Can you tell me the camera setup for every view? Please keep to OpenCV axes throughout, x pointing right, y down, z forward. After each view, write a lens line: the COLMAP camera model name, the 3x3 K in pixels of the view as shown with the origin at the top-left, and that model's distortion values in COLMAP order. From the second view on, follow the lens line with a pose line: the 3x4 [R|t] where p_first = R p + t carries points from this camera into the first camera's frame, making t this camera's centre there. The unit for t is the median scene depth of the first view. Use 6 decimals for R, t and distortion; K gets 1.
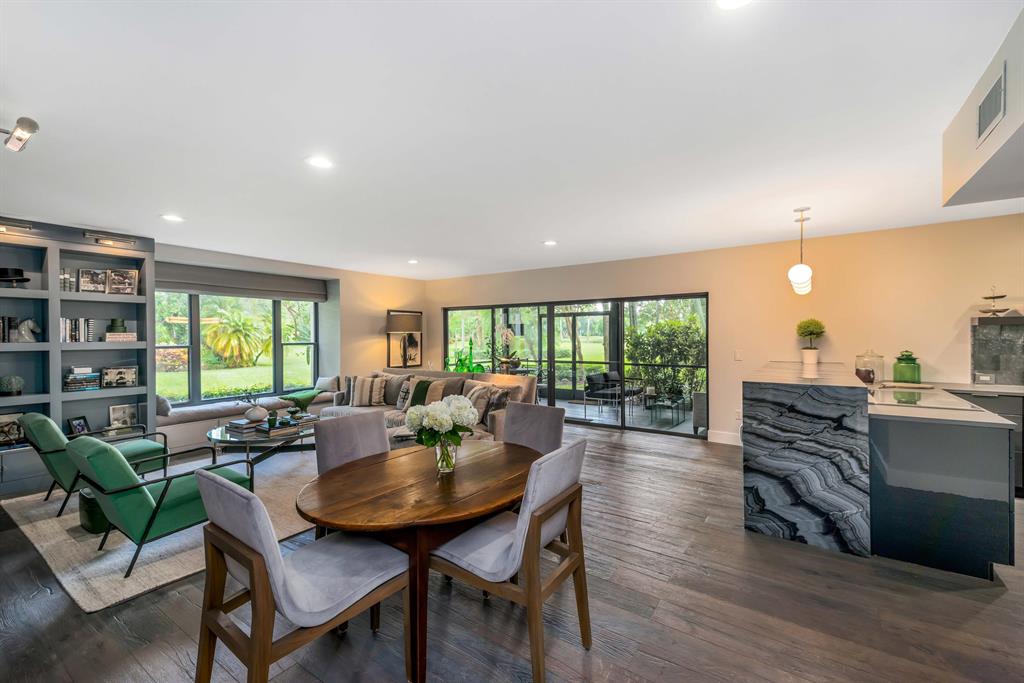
lens RADIAL K [[423.4, 0, 509.7], [0, 423.4, 339.5], [0, 0, 1]] dist [0.011784, -0.004227]
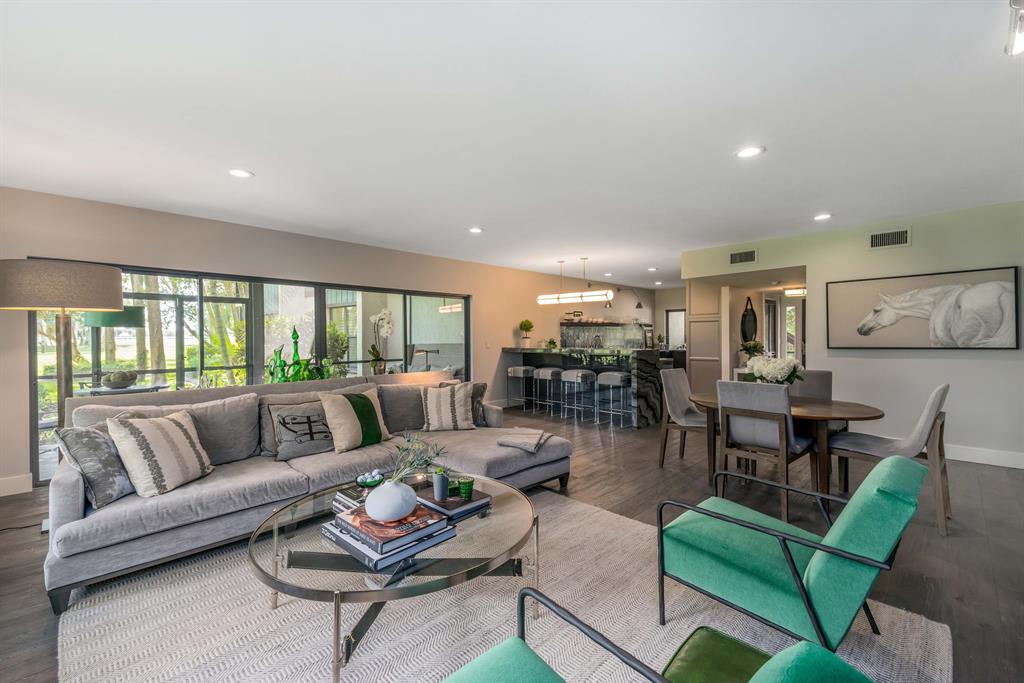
lens RADIAL K [[440.2, 0, 518.6], [0, 440.2, 343.0], [0, 0, 1]] dist [0.020737, -0.002155]
pose [[0.181010, -0.007815, 0.983450, -0.953518], [0.012868, 0.999902, 0.005577, 0.029519], [-0.983397, 0.011645, 0.181093, 0.749195]]
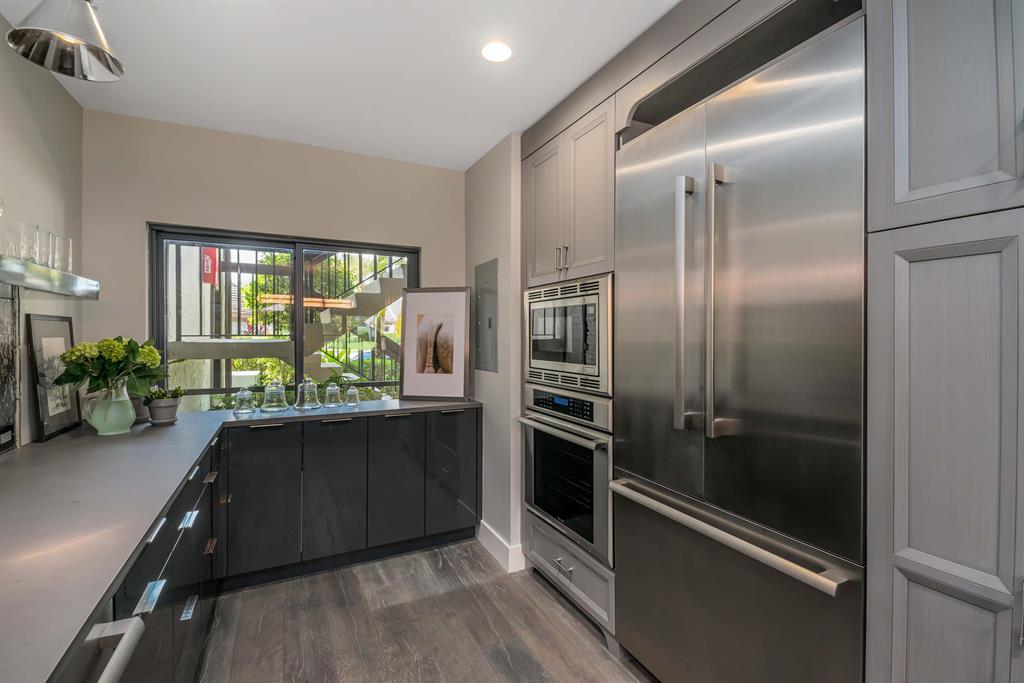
lens RADIAL K [[440.2, 0, 503.8], [0, 440.2, 337.8], [0, 0, 1]] dist [0.020737, -0.002155]
pose [[-0.868087, 0.004948, 0.496387, 1.012734], [0.011206, 0.999891, 0.009632, -0.001367], [-0.496285, 0.013924, -0.868048, 0.634083]]
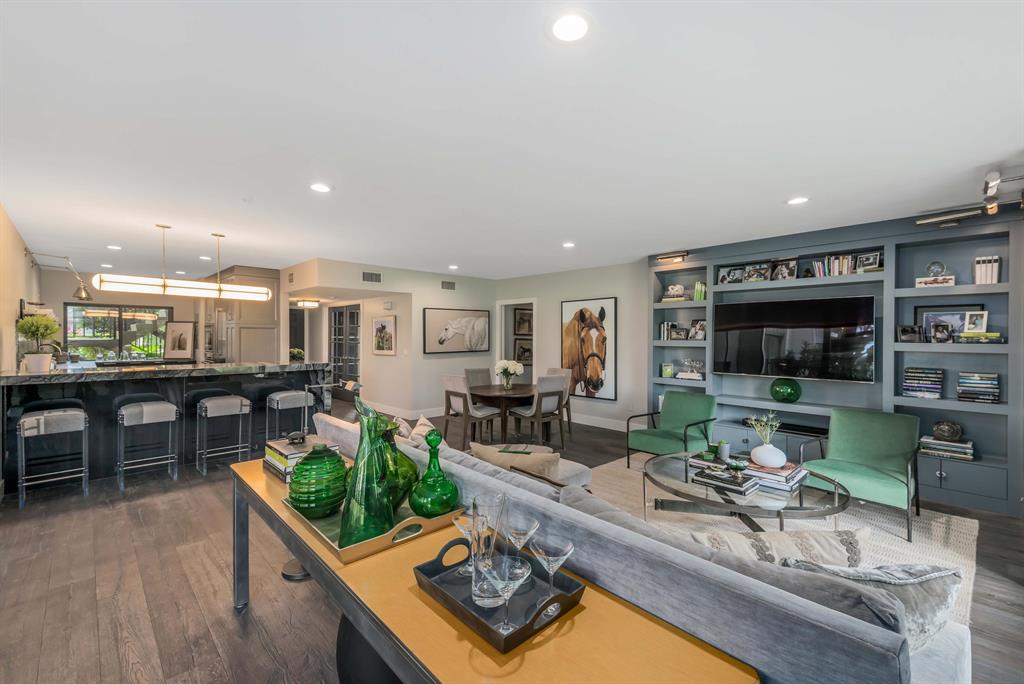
lens RADIAL K [[433.8, 0, 527.1], [0, 433.8, 343.6], [0, 0, 1]] dist [0.011730, -0.003392]
pose [[-0.984125, -0.001650, 0.177467, -0.349758], [0.002452, 0.999735, 0.022894, -0.012417], [-0.177458, 0.022966, -0.983860, 1.677154]]
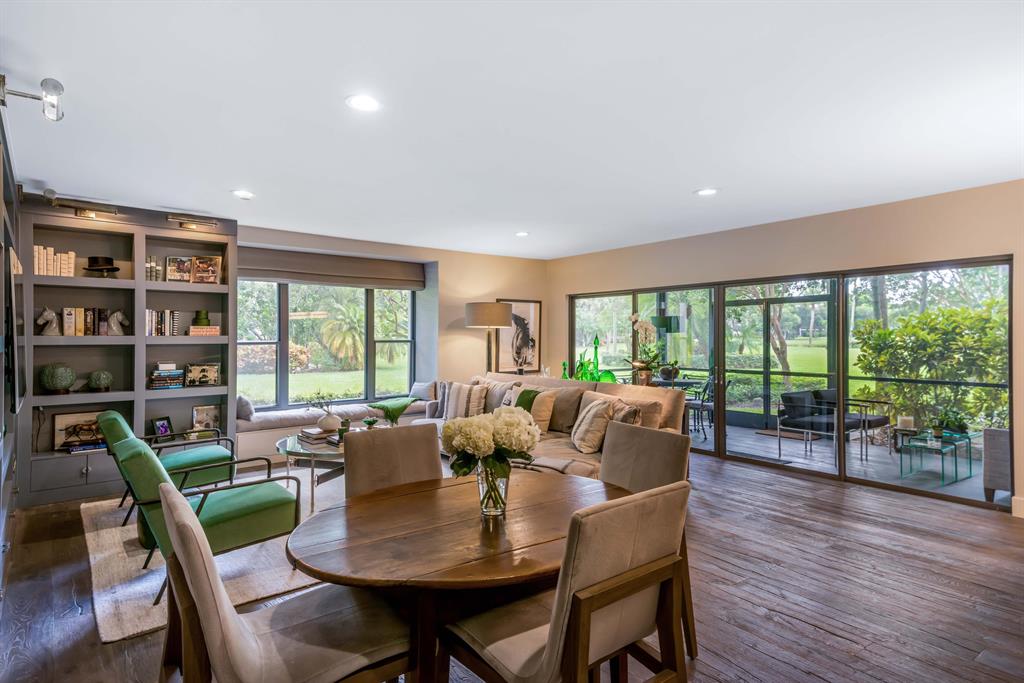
lens RADIAL K [[558.5, 0, 503.9], [0, 558.5, 336.1], [0, 0, 1]] dist [0.085585, -0.017193]
pose [[0.953314, 0.004800, -0.301943, 0.057750], [-0.006873, 0.999960, -0.005801, 0.008030], [0.301903, 0.007606, 0.953308, 0.041143]]
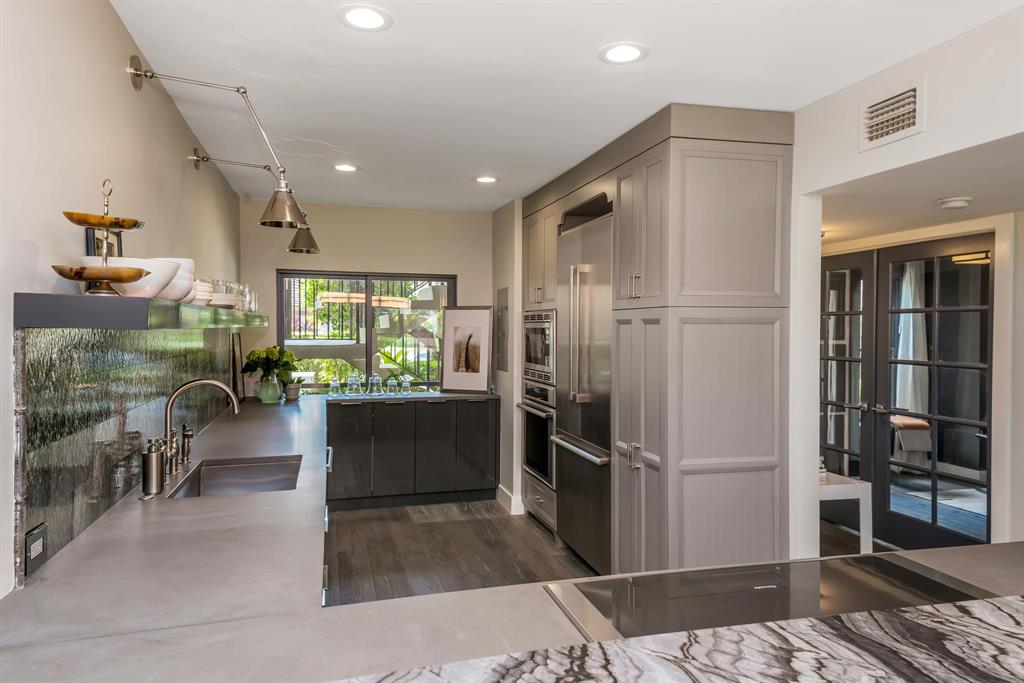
lens RADIAL K [[652.2, 0, 508.5], [0, 652.2, 337.7], [0, 0, 1]] dist [0.077335, 0.000548]
pose [[-0.760740, -0.005356, 0.649034, 0.571179], [0.007781, 0.999819, 0.017372, -0.030044], [-0.649010, 0.018266, -0.760561, 1.002482]]
